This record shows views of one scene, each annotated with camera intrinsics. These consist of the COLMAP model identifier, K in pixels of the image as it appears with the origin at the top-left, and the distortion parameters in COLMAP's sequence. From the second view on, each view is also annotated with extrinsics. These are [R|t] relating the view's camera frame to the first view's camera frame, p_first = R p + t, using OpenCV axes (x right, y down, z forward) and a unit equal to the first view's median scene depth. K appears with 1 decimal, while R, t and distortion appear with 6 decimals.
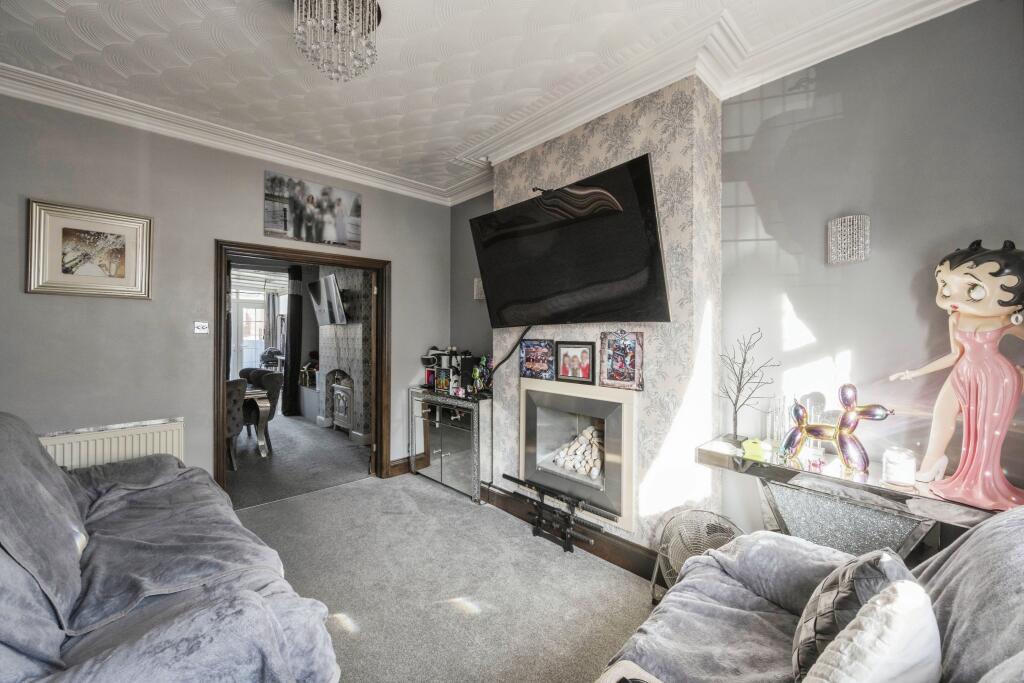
lens RADIAL K [[411.9, 0, 534.4], [0, 411.9, 340.5], [0, 0, 1]] dist [-0.000551, -0.000220]
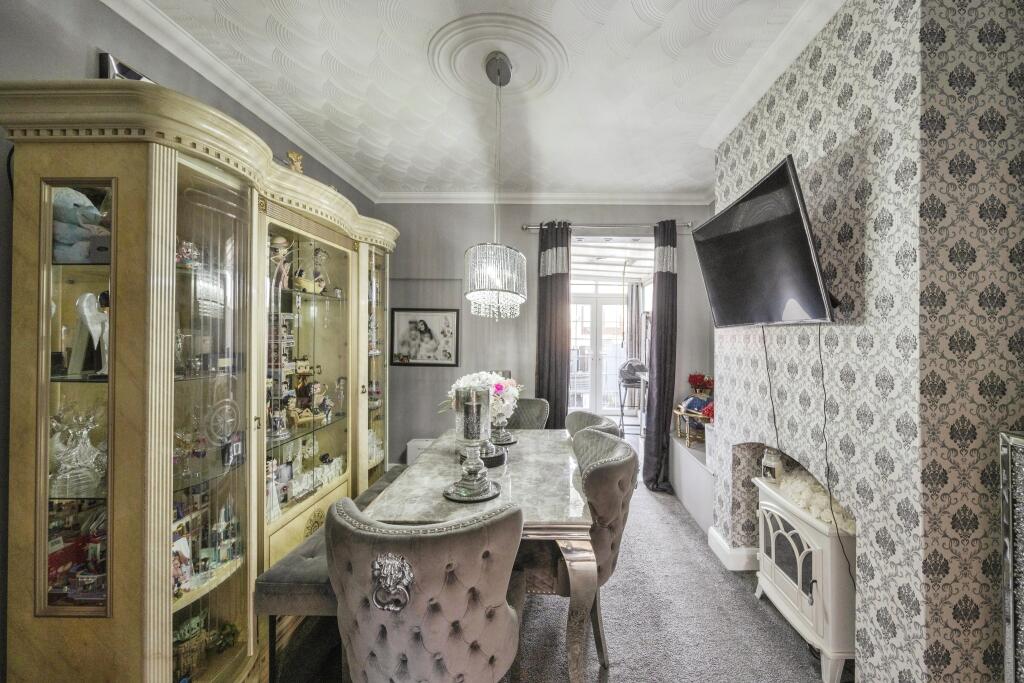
lens RADIAL K [[414.6, 0, 510.3], [0, 414.6, 336.9], [0, 0, 1]] dist [-0.001145, -0.000319]
pose [[0.636352, -0.000818, -0.771399, -0.738049], [-0.001668, 0.999996, -0.002437, -0.055921], [0.771397, 0.002837, 0.636348, 1.264516]]
